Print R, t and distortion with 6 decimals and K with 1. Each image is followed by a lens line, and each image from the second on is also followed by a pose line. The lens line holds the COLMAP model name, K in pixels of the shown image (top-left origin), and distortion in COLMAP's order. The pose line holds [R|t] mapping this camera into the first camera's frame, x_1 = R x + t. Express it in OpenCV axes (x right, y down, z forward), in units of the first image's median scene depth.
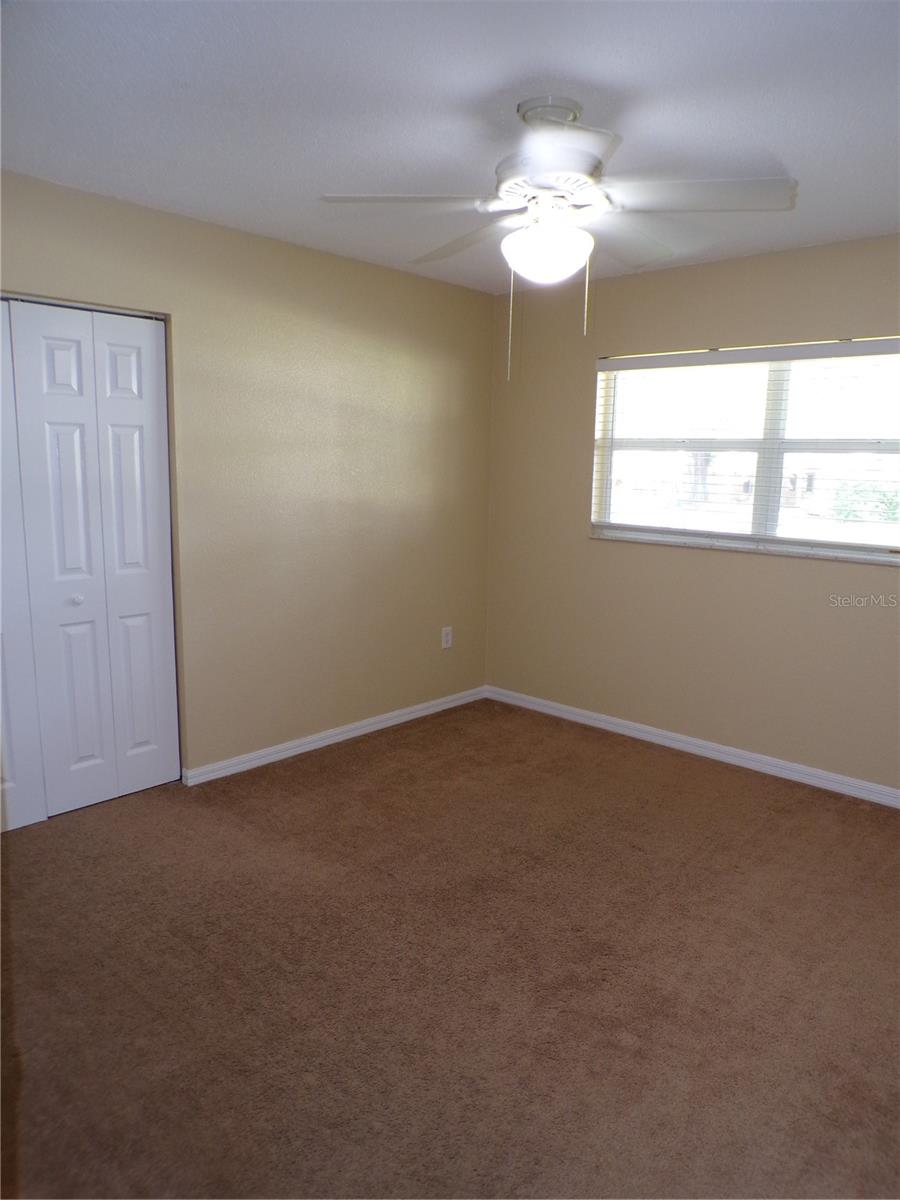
lens RADIAL K [[810.8, 0, 450.0], [0, 810.8, 600.0], [0, 0, 1]] dist [0.008089, 0.002628]
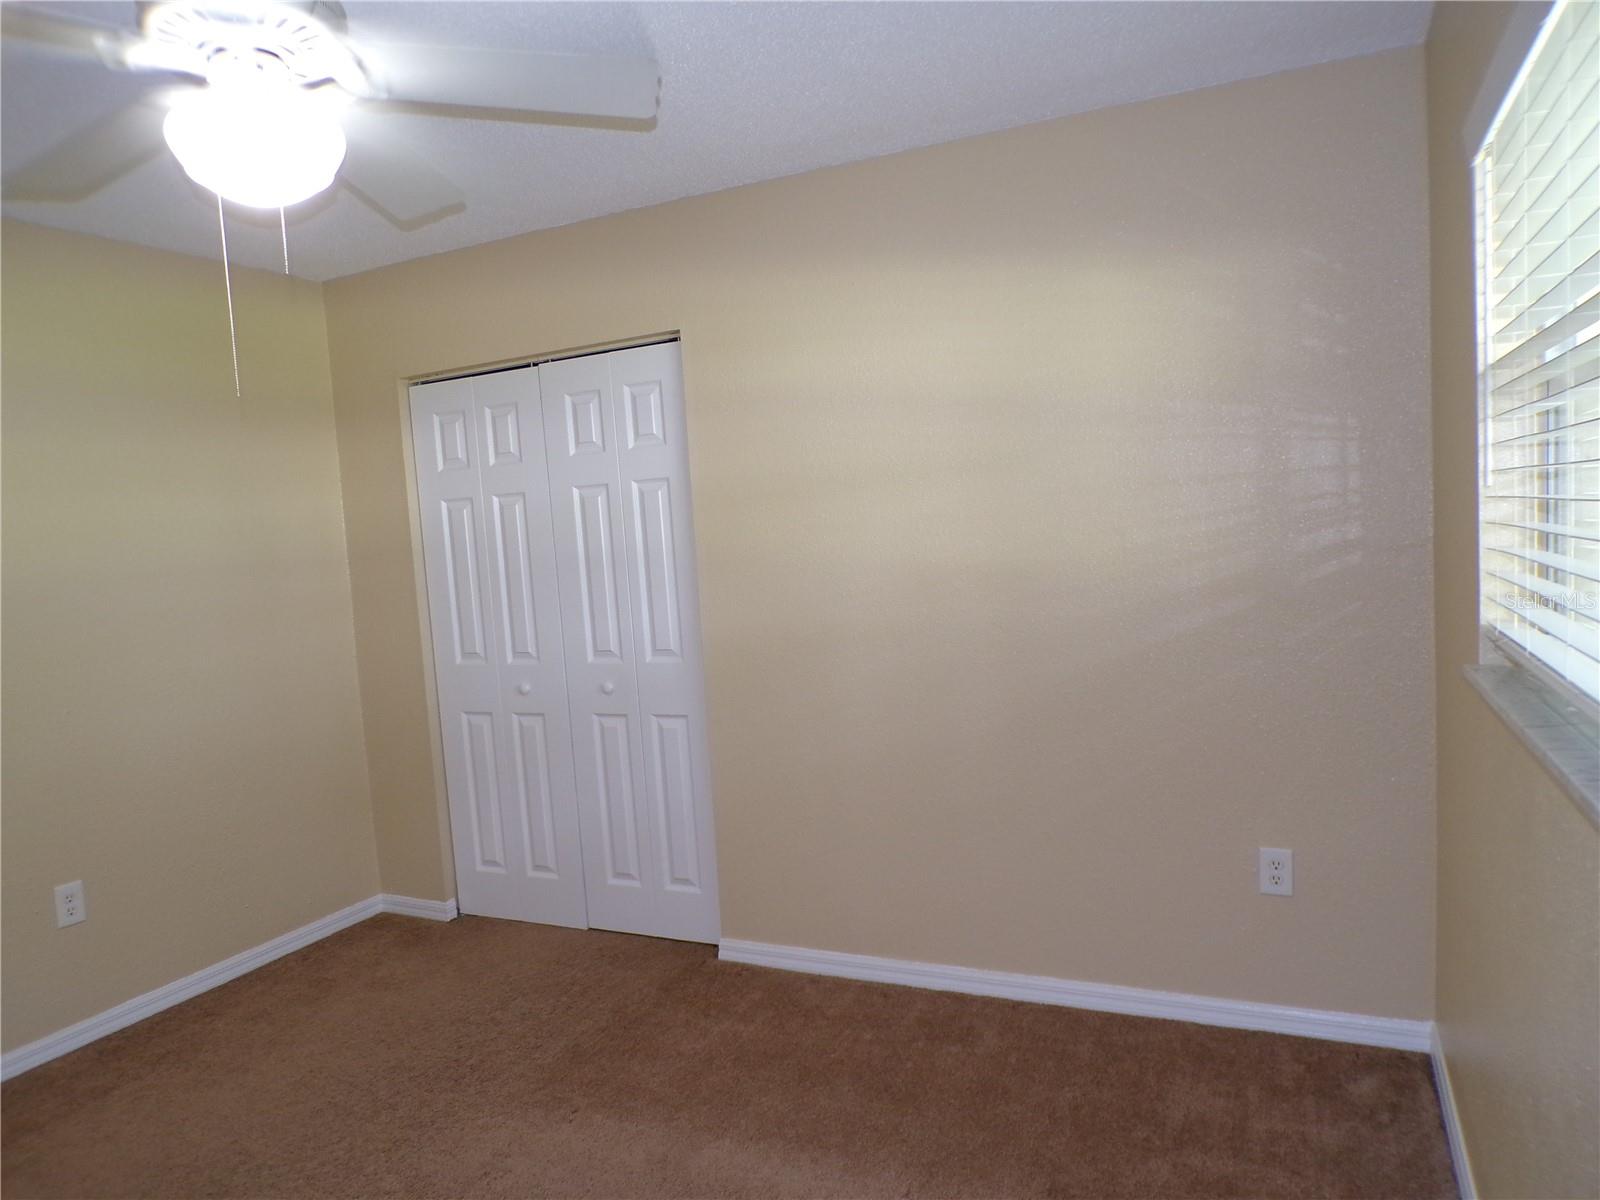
lens RADIAL K [[1081.1, 0, 797.2], [0, 1081.1, 610.0], [0, 0, 1]] dist [0.008089, 0.002628]
pose [[0.308506, 0.036034, -0.950539, 0.608613], [-0.091288, 0.995791, 0.008121, -0.097475], [0.946832, 0.084267, 0.310498, 0.738857]]
